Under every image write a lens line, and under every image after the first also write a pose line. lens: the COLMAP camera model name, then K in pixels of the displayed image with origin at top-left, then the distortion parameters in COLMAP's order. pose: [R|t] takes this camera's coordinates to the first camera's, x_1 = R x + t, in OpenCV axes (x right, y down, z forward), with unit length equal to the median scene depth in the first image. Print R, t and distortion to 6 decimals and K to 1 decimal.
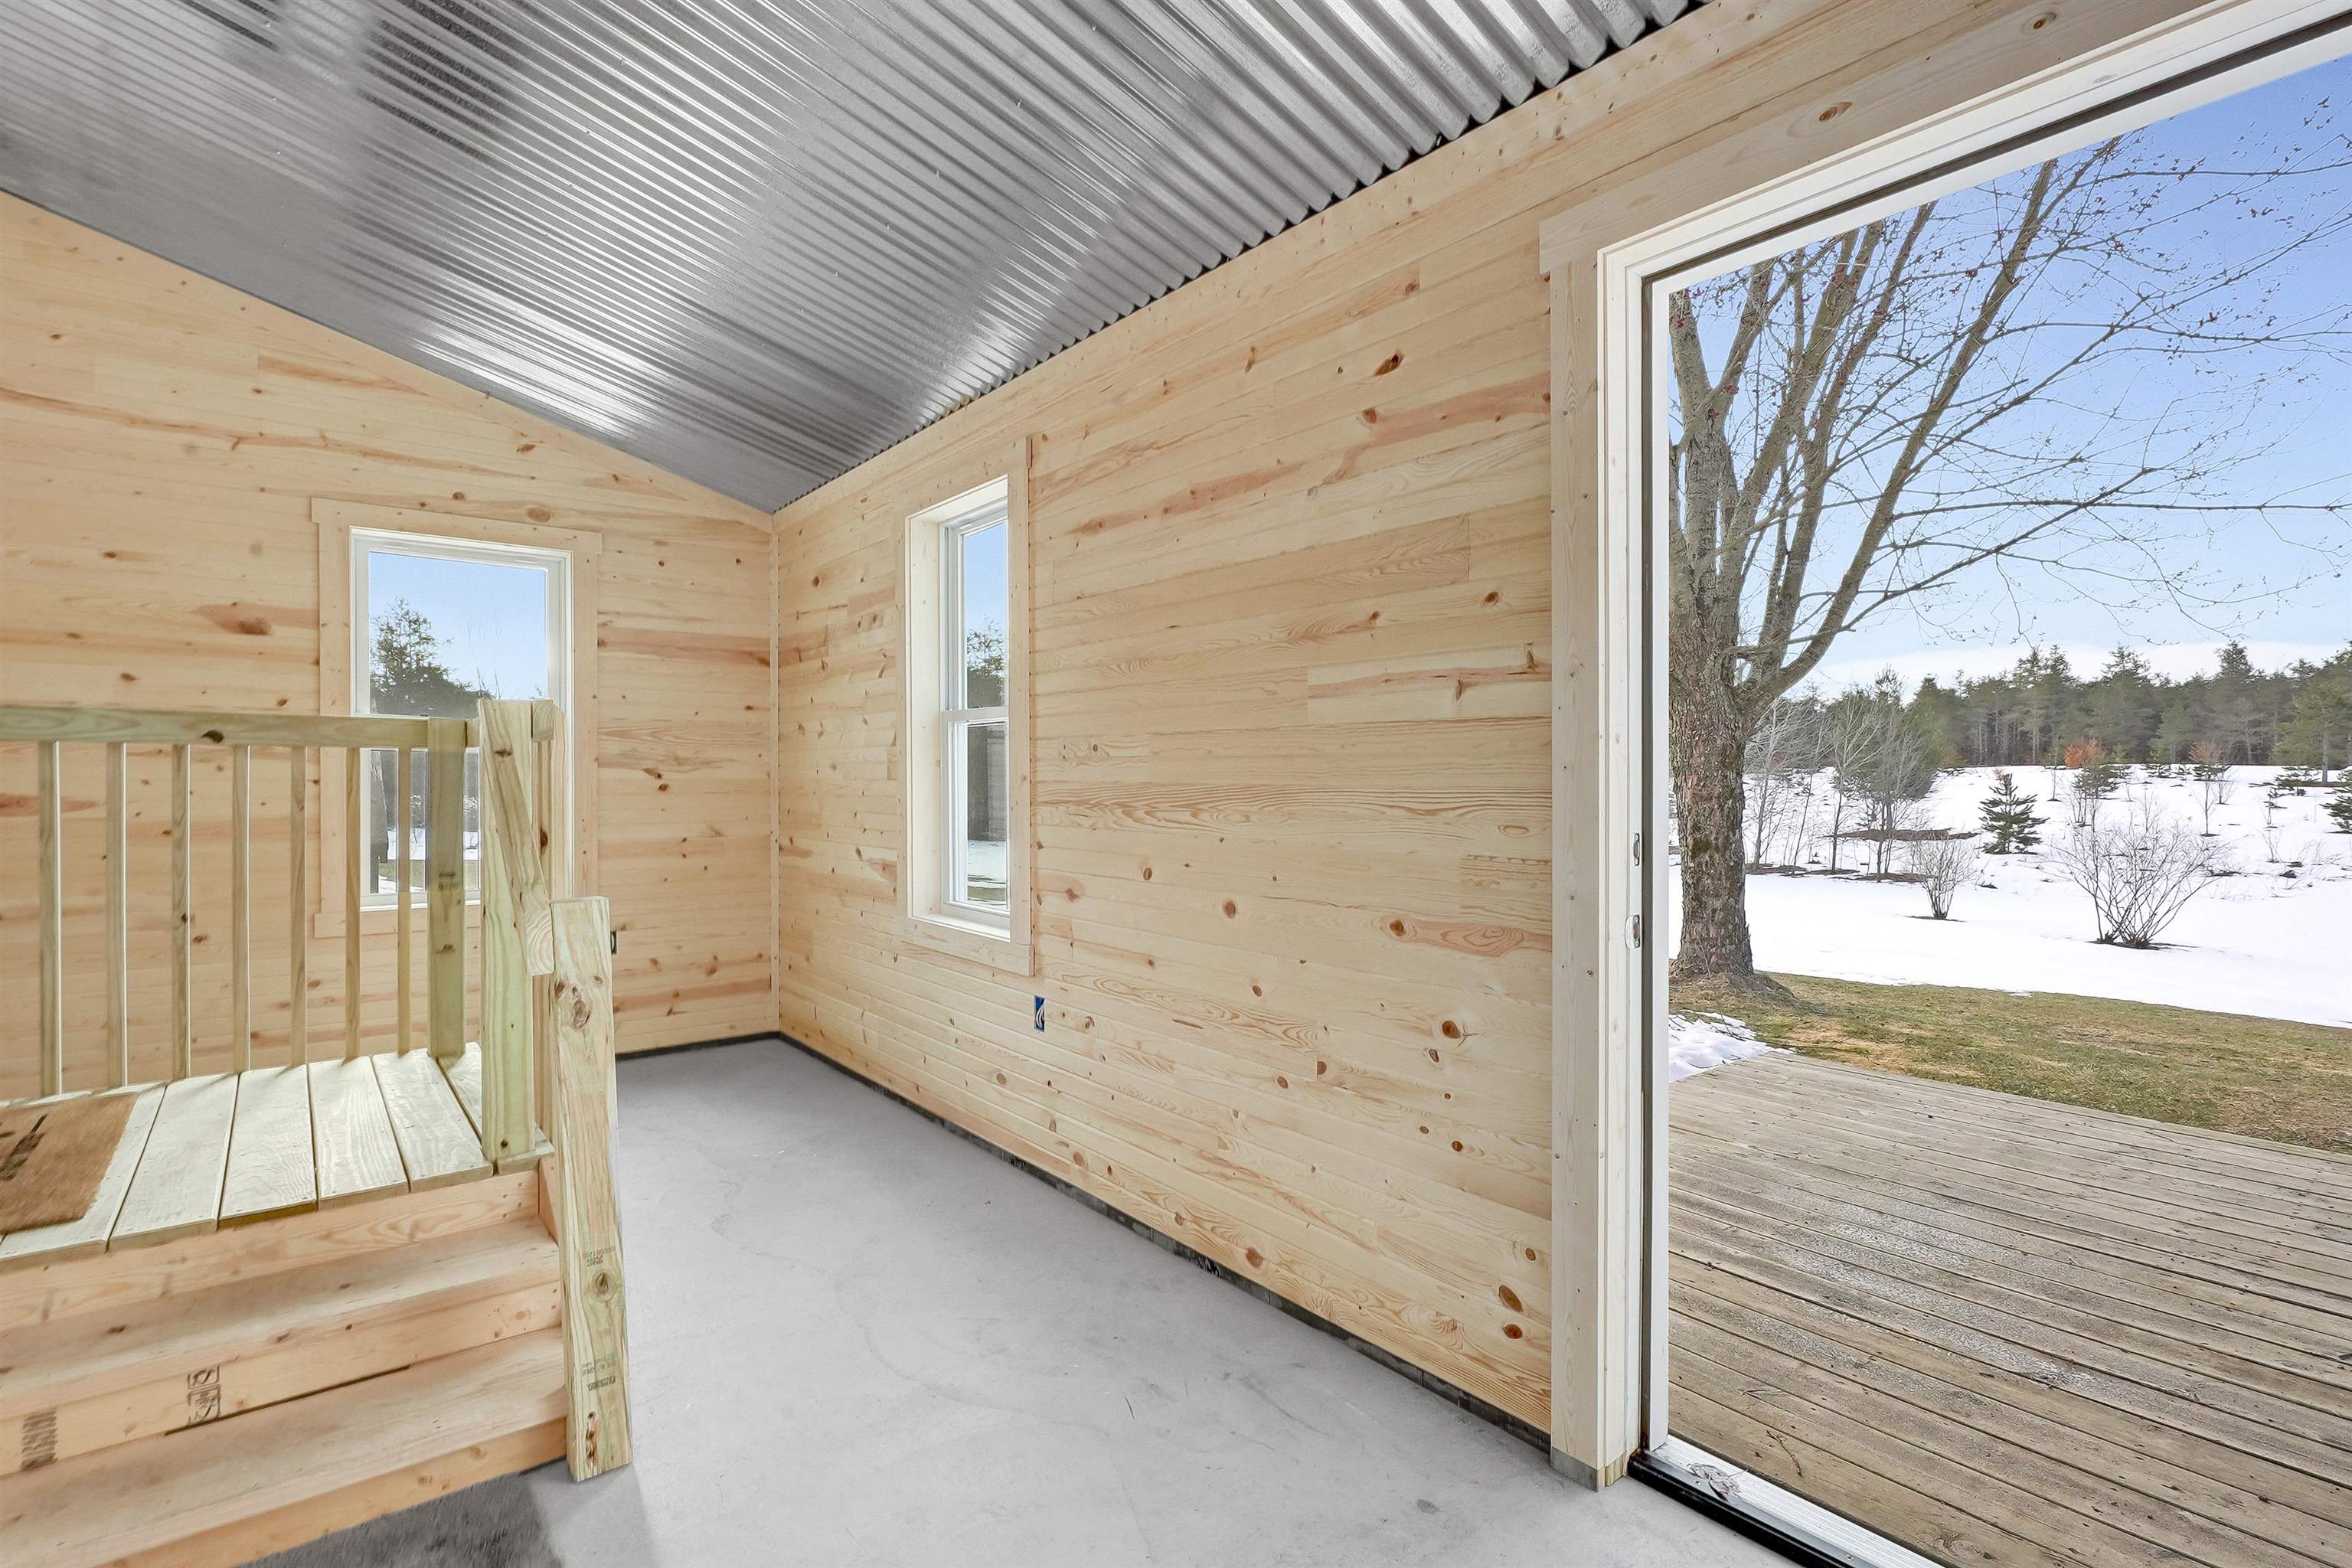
lens RADIAL K [[1083.3, 0, 1175.5], [0, 1083.3, 787.9], [0, 0, 1]] dist [-0.009029, 0.004164]
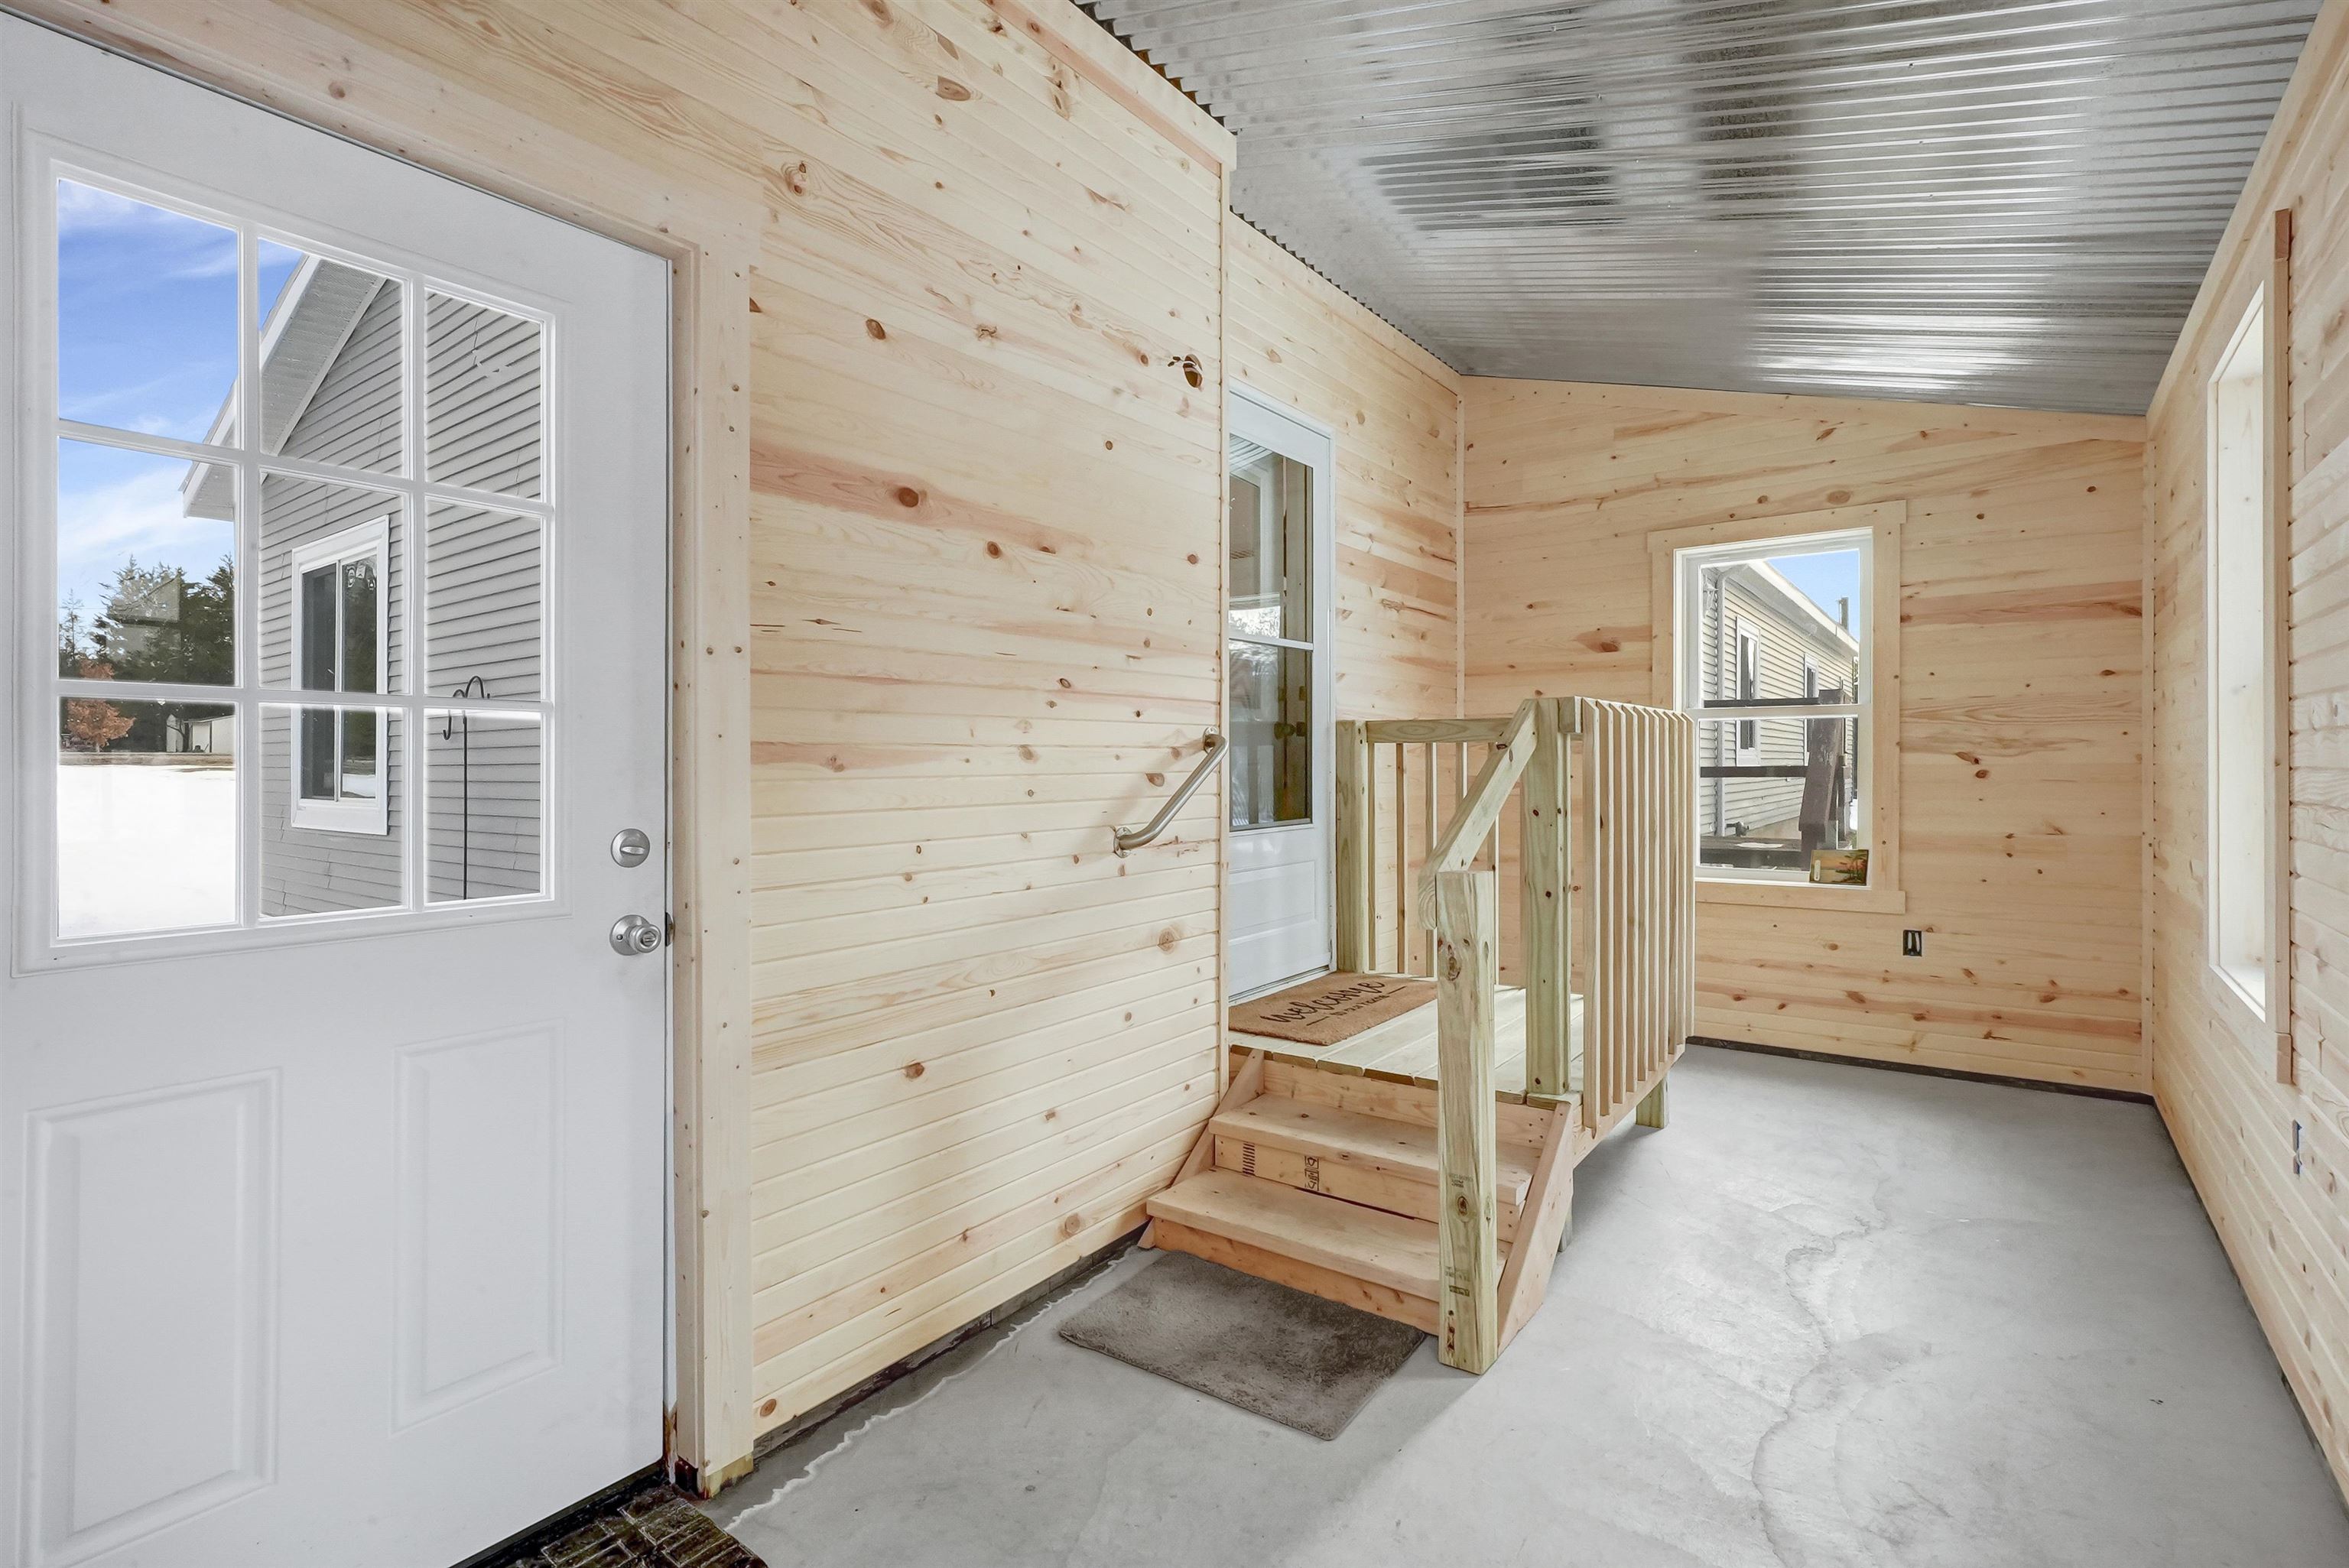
lens RADIAL K [[1081.8, 0, 1180.7], [0, 1081.8, 771.0], [0, 0, 1]] dist [-0.009029, 0.004164]
pose [[0.262947, 0.000577, -0.964810, 0.201111], [-0.001998, 0.999998, 0.000054, -0.001895], [0.964808, 0.001913, 0.262948, 0.161720]]
